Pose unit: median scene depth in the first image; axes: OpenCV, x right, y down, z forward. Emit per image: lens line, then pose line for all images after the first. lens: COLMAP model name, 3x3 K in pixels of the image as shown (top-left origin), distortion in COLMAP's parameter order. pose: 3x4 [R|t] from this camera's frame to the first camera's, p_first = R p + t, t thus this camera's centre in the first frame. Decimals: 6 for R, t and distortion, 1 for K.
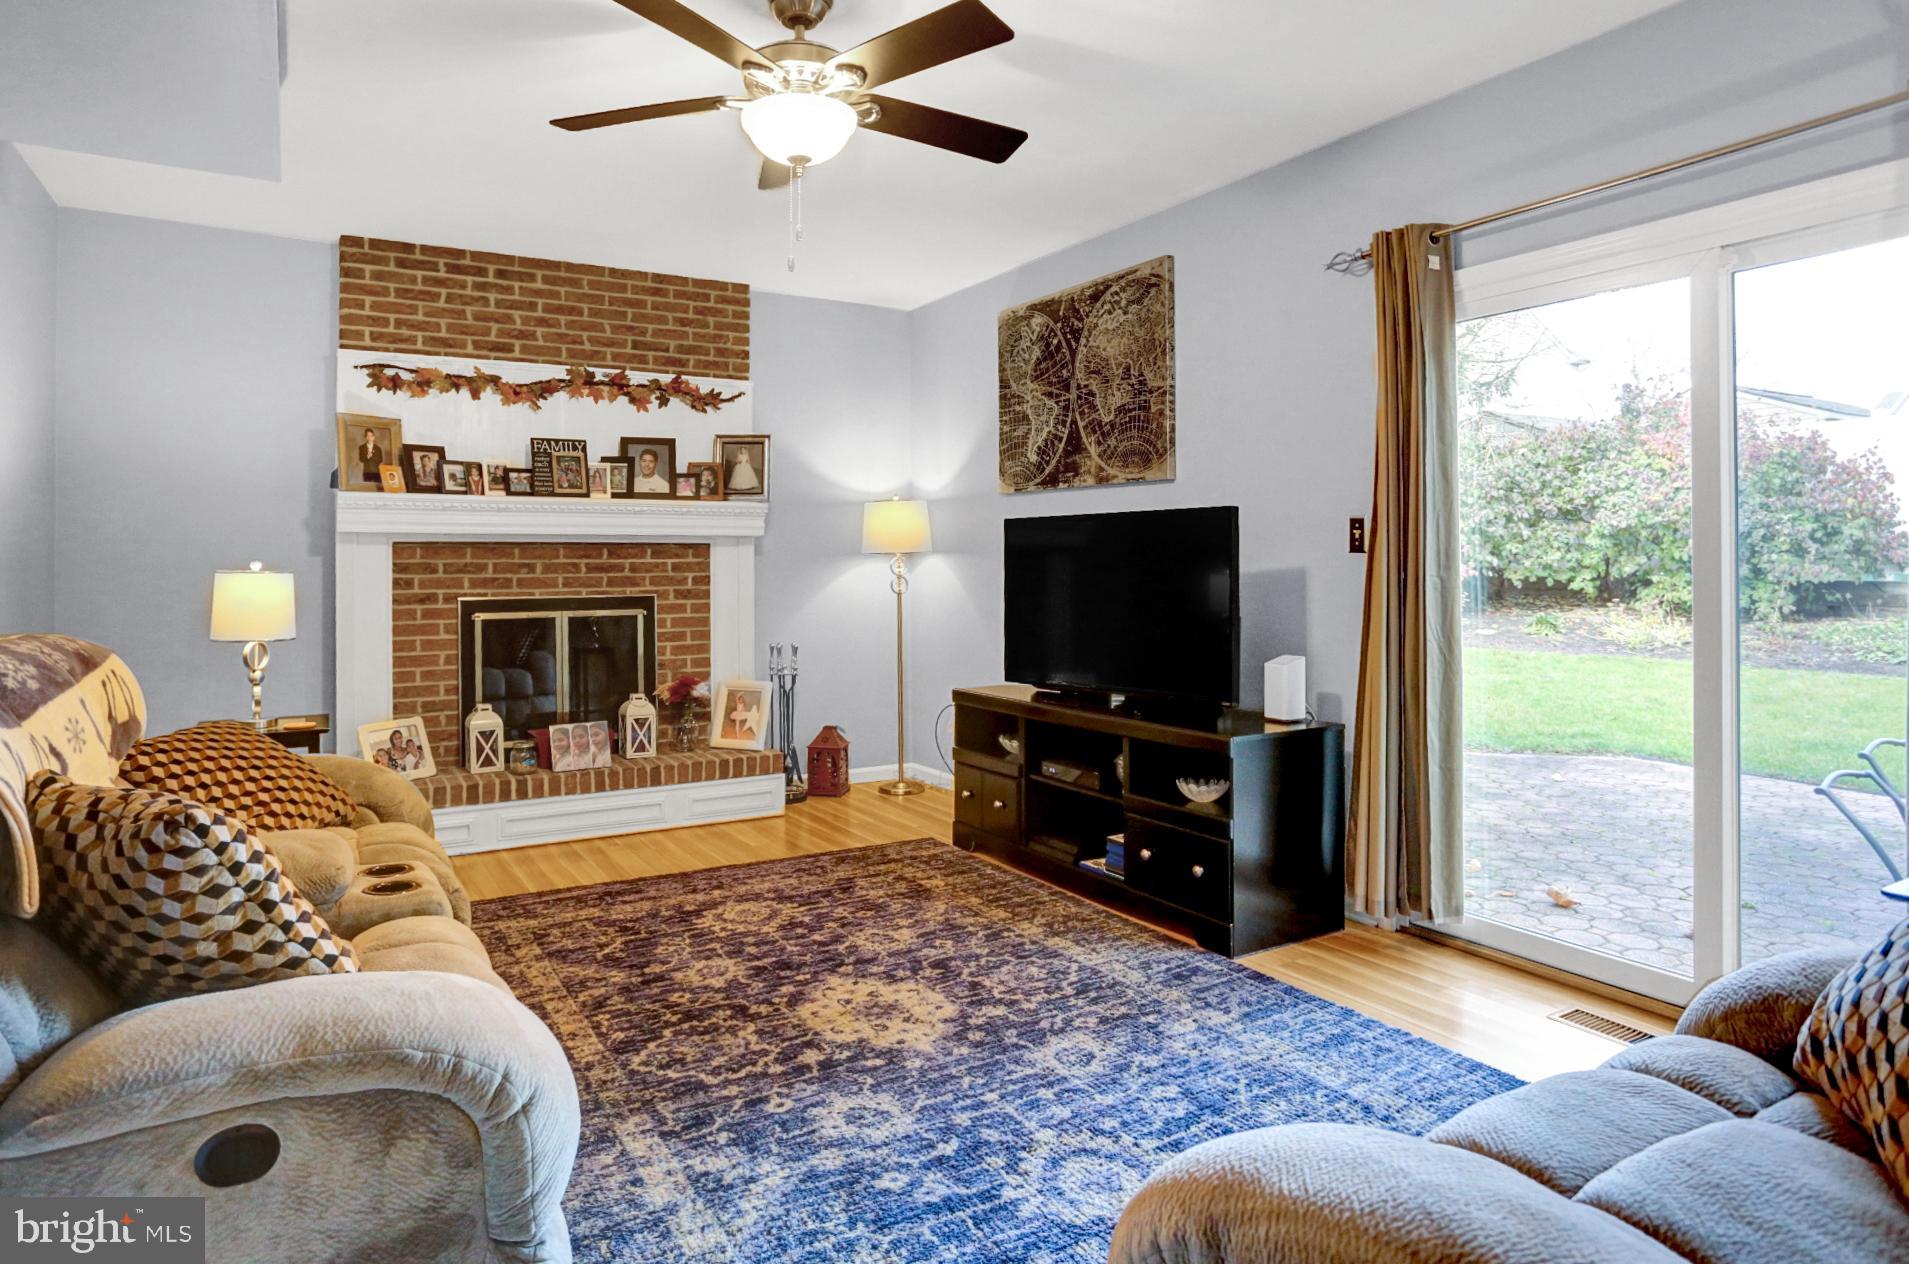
lens RADIAL K [[1084.8, 0, 889.1], [0, 1084.8, 542.0], [0, 0, 1]] dist [-0.031195, 0.000363]
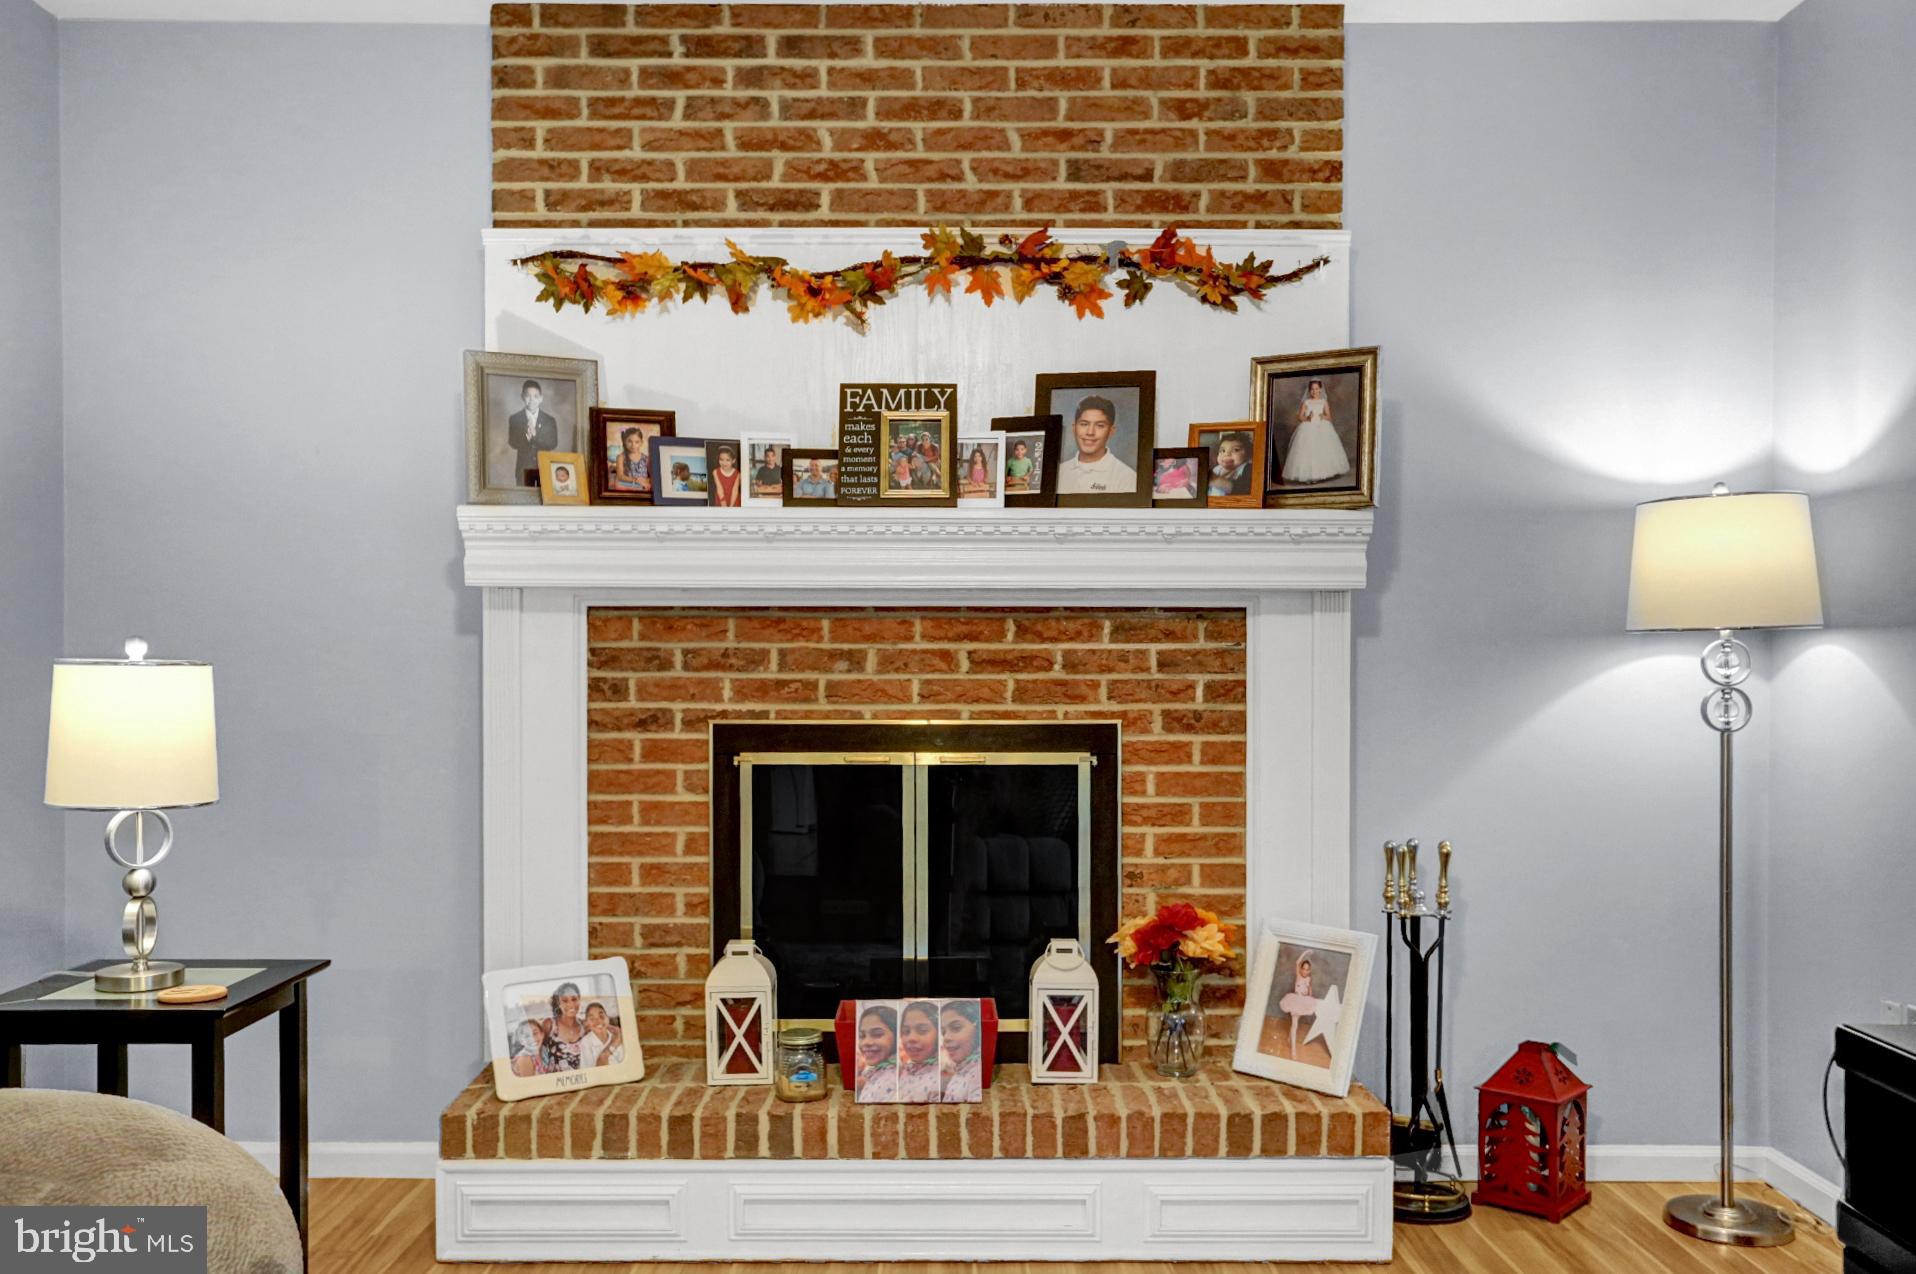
lens RADIAL K [[1648.5, 0, 954.4], [0, 1648.5, 678.6], [0, 0, 1]] dist [-0.042028, 0.146591]
pose [[0.878444, 0.012639, -0.477678, 0.056139], [0.002834, 0.999495, 0.031657, 0.009300], [0.477837, -0.029163, 0.877964, 0.385844]]
